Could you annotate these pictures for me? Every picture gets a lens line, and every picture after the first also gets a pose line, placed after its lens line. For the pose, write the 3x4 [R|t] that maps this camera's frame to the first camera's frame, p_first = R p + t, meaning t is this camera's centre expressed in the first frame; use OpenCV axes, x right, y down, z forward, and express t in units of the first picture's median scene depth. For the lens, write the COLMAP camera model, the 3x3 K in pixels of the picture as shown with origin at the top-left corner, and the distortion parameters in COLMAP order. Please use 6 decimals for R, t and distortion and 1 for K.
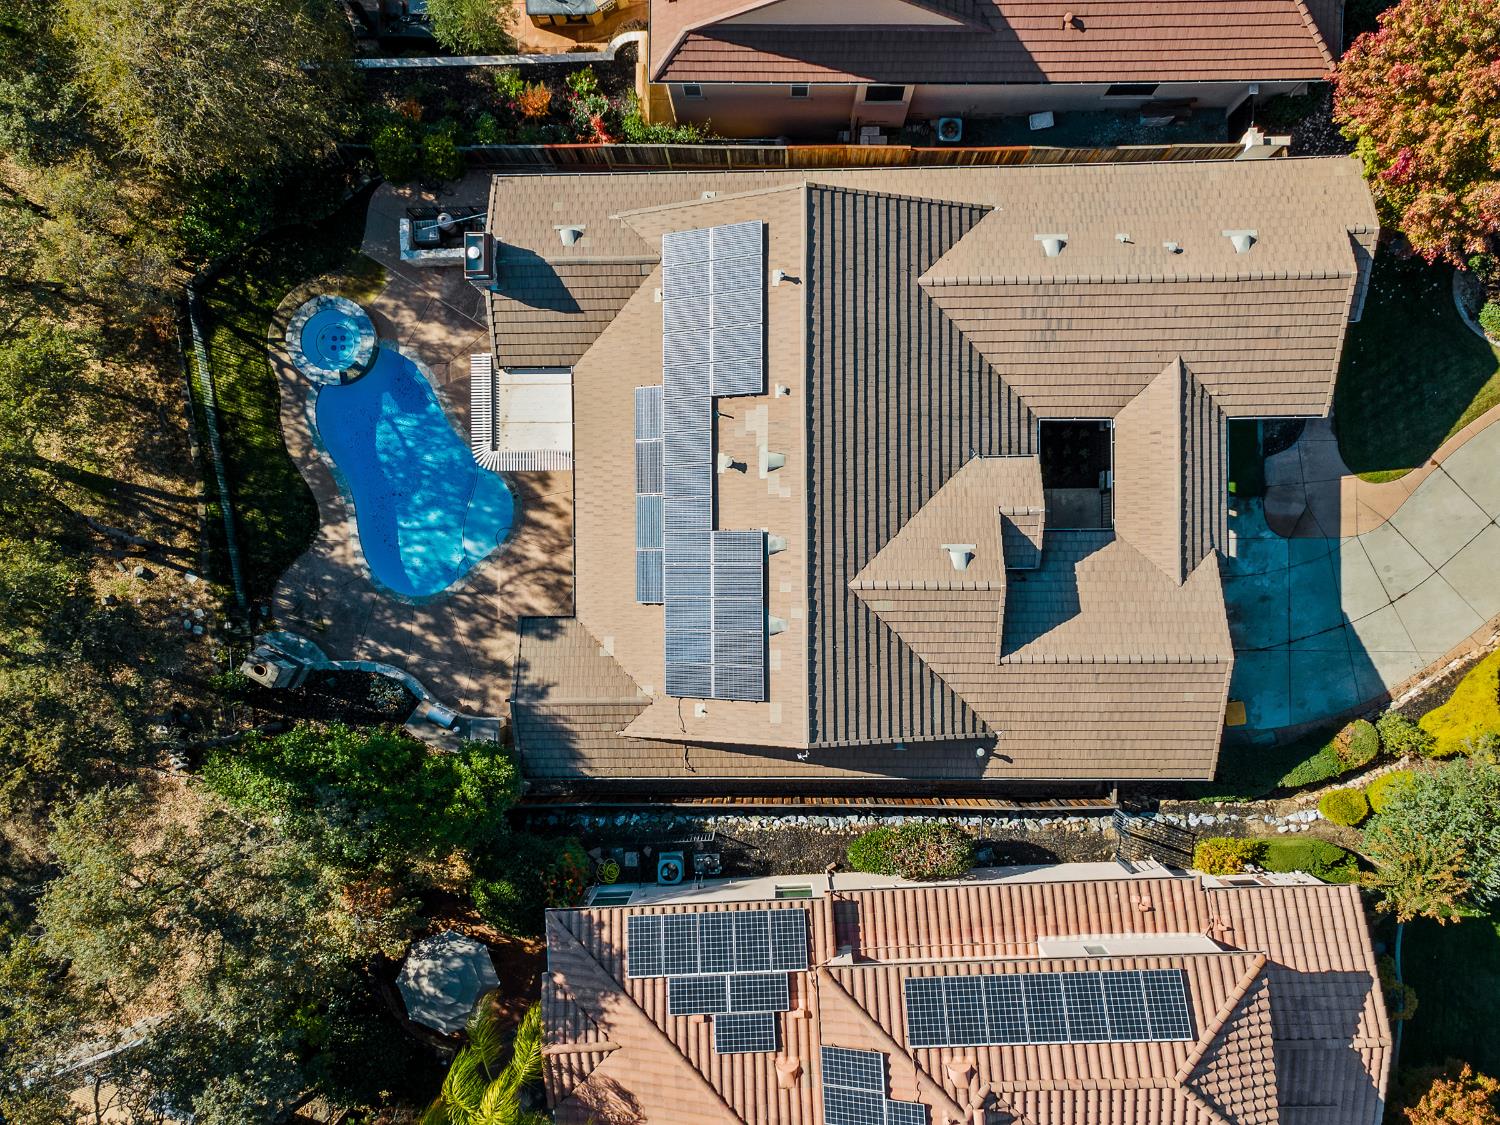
lens RADIAL K [[1039.7, 0, 750.0], [0, 1039.7, 562.5], [0, 0, 1]] dist [0.032819, 0.000984]
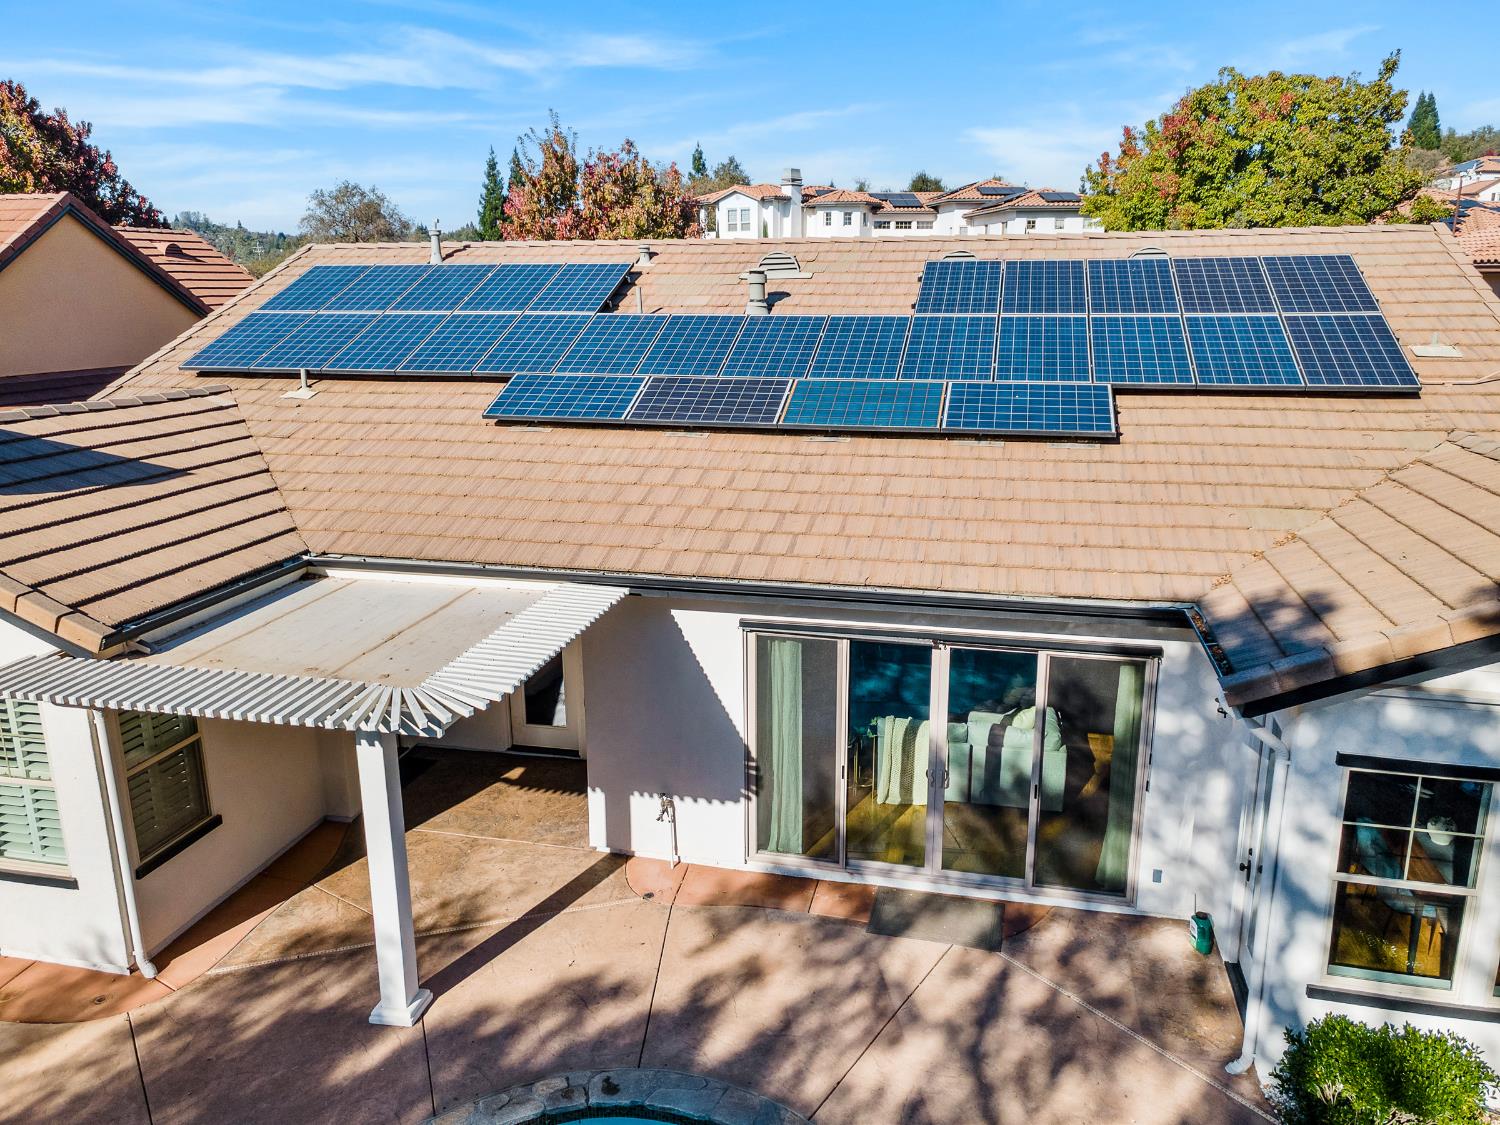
lens RADIAL K [[1086.0, 0, 770.7], [0, 1086.0, 564.1], [0, 0, 1]] dist [0.032622, 0.001440]
pose [[0.234905, -0.238377, 0.942335, -0.397058], [0.972013, 0.054318, -0.228563, 0.011186], [0.003299, 0.969653, 0.244465, 0.844923]]
